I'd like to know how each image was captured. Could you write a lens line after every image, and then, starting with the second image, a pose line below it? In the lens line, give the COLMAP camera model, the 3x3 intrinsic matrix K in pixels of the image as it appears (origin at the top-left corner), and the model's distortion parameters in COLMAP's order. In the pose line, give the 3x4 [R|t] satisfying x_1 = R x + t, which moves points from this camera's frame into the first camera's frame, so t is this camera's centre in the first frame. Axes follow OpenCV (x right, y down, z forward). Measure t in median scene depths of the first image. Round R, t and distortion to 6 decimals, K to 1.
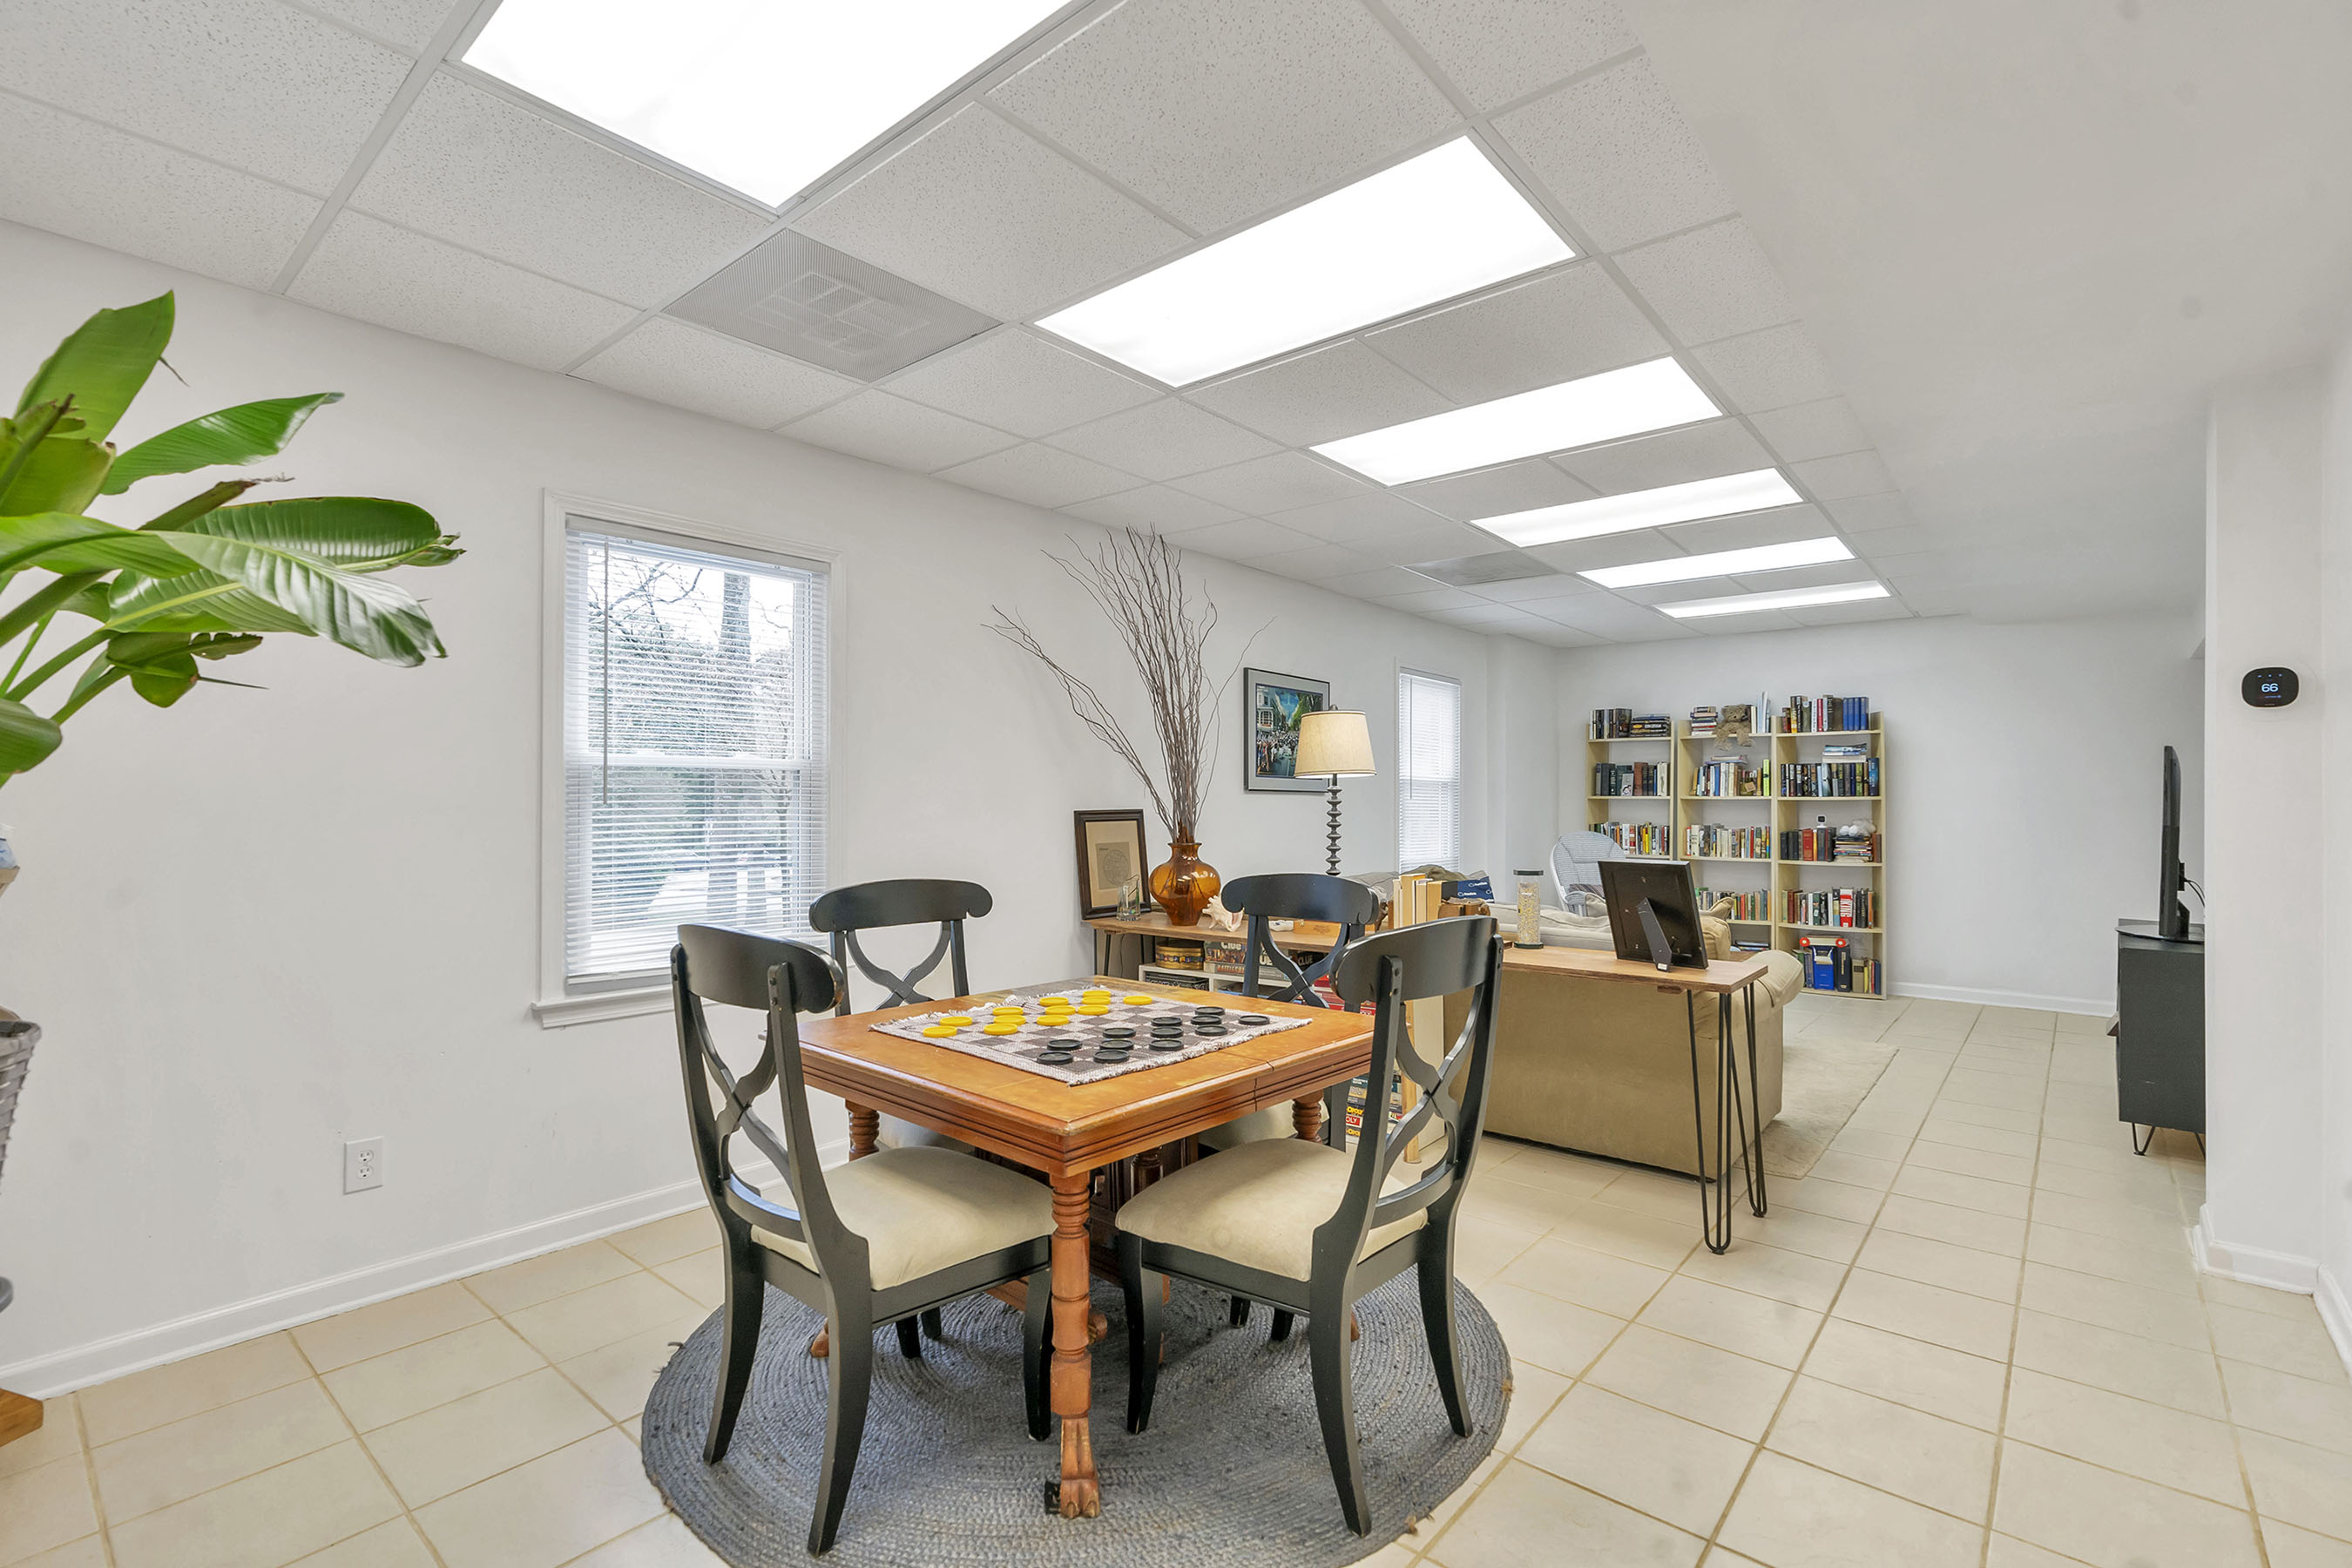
lens RADIAL K [[1065.4, 0, 1177.5], [0, 1065.4, 801.6], [0, 0, 1]] dist [-0.008144, 0.002773]
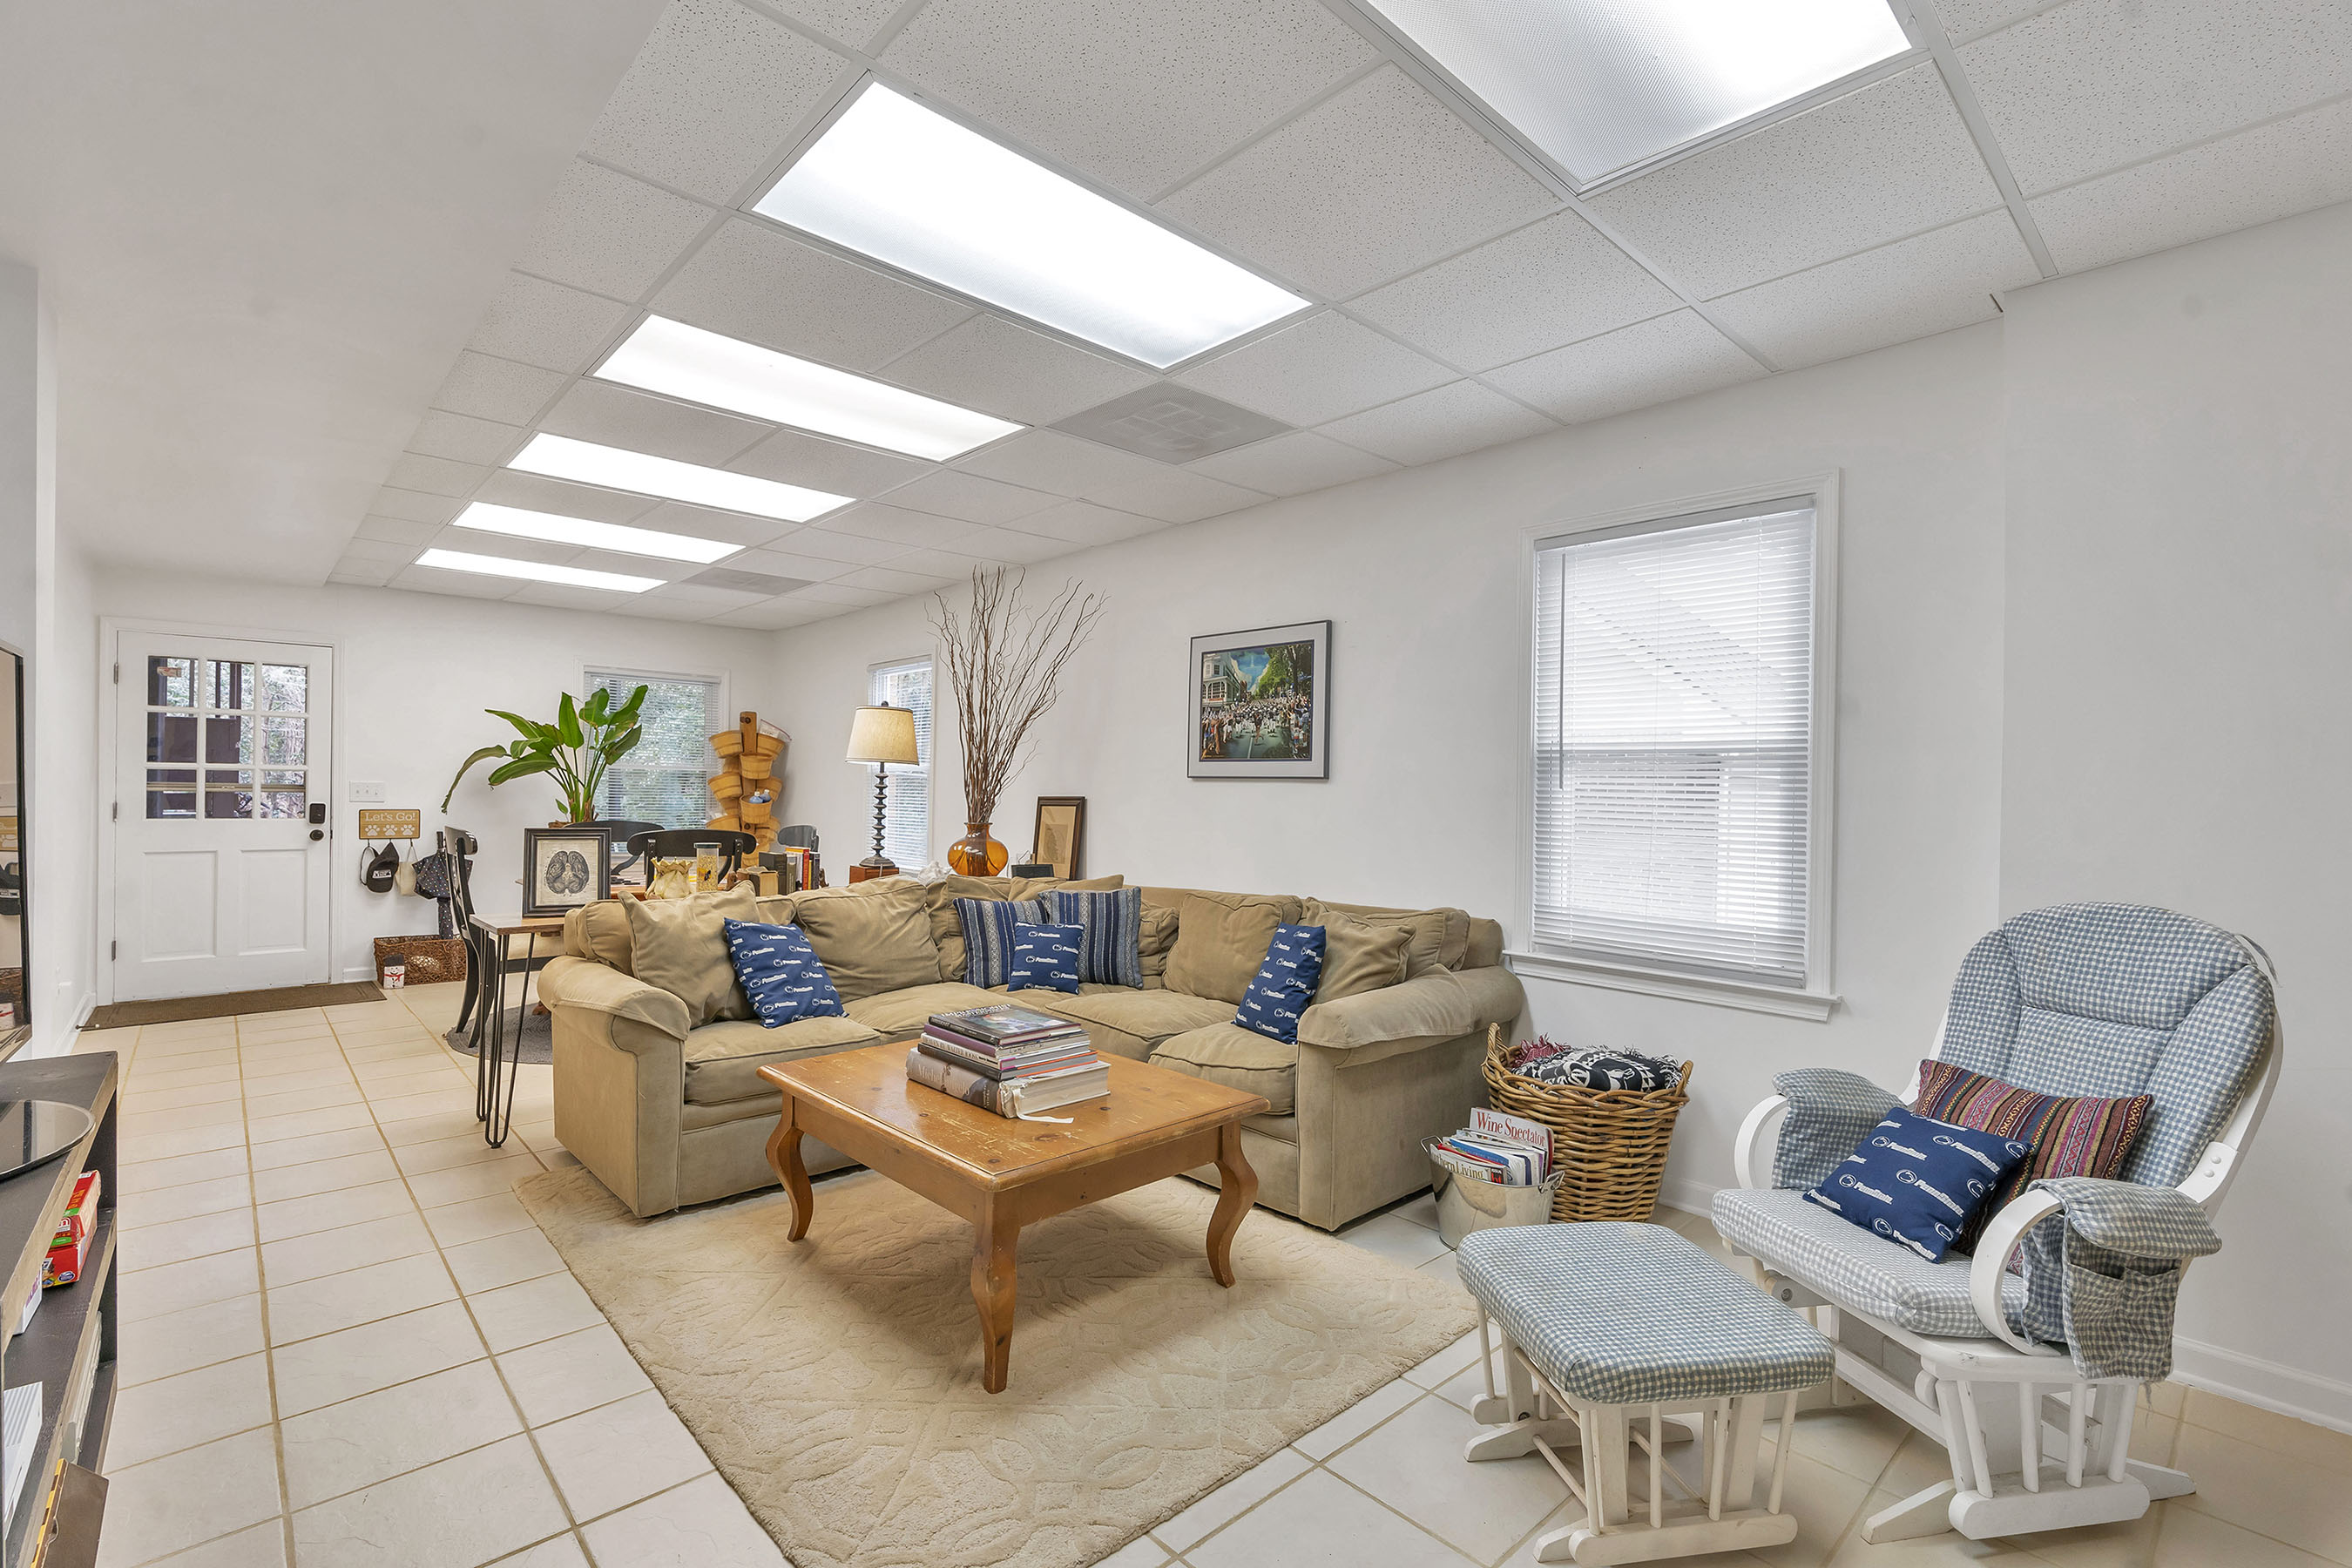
lens RADIAL K [[1065.4, 0, 1180.2], [0, 1065.4, 782.3], [0, 0, 1]] dist [-0.008144, 0.002773]
pose [[-0.120288, -0.018267, -0.992571, 0.913598], [-0.013689, 0.999766, -0.016740, 0.008010], [0.992645, 0.011574, -0.120510, 1.068806]]
